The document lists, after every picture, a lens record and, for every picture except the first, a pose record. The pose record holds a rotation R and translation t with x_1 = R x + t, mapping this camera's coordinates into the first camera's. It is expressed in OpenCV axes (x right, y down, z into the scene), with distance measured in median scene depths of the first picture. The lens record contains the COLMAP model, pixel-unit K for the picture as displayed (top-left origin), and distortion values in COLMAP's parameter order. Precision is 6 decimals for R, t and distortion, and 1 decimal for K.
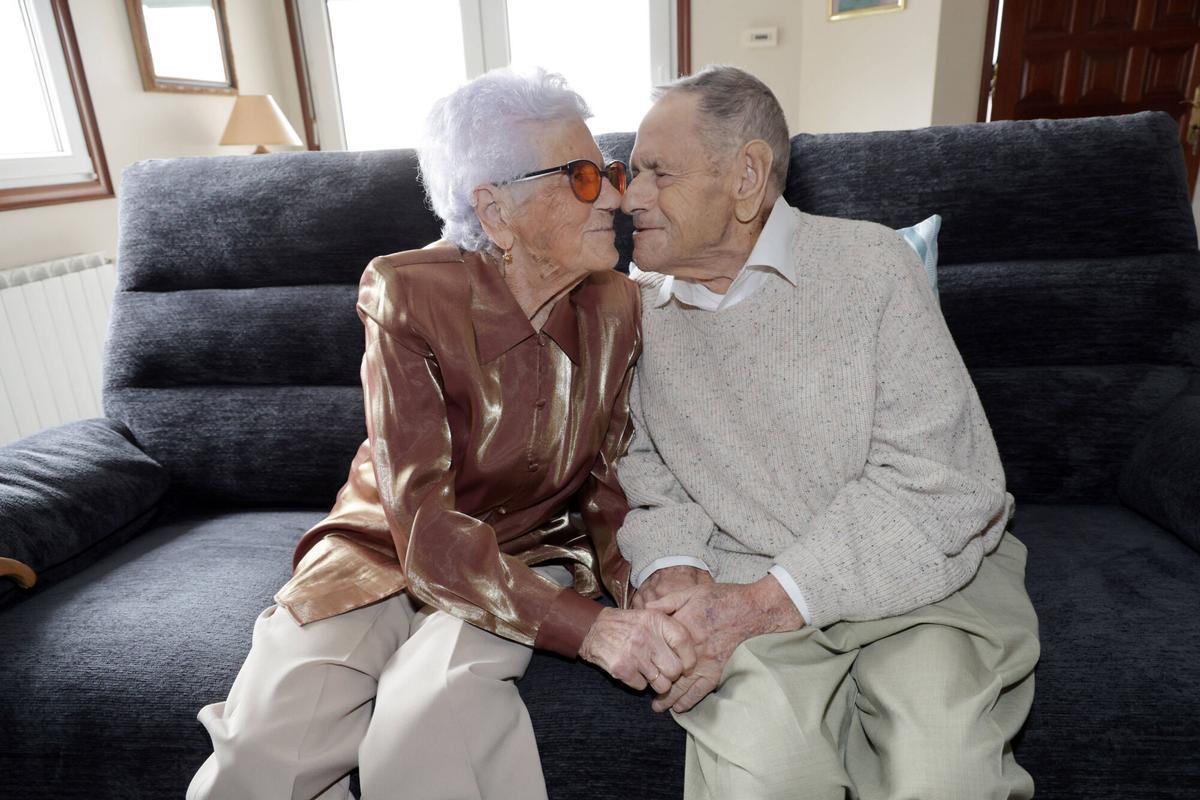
lens RADIAL K [[806.7, 0, 611.3], [0, 806.7, 410.4], [0, 0, 1]] dist [-0.002983, -0.004264]
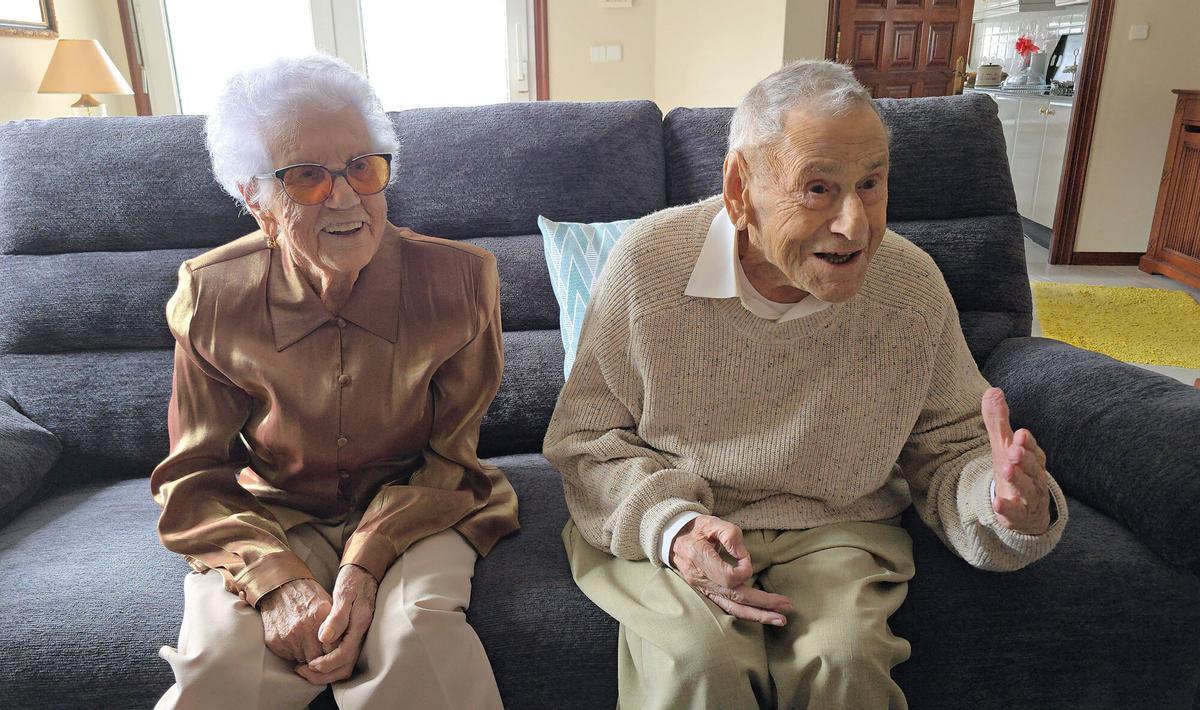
lens RADIAL K [[869.8, 0, 576.4], [0, 869.8, 351.5], [0, 0, 1]] dist [0.036971, -0.034490]
pose [[0.988492, -0.023803, 0.149388, -0.091776], [0.028049, 0.999259, -0.026375, 0.015786], [-0.148650, 0.030261, 0.988427, -0.146854]]
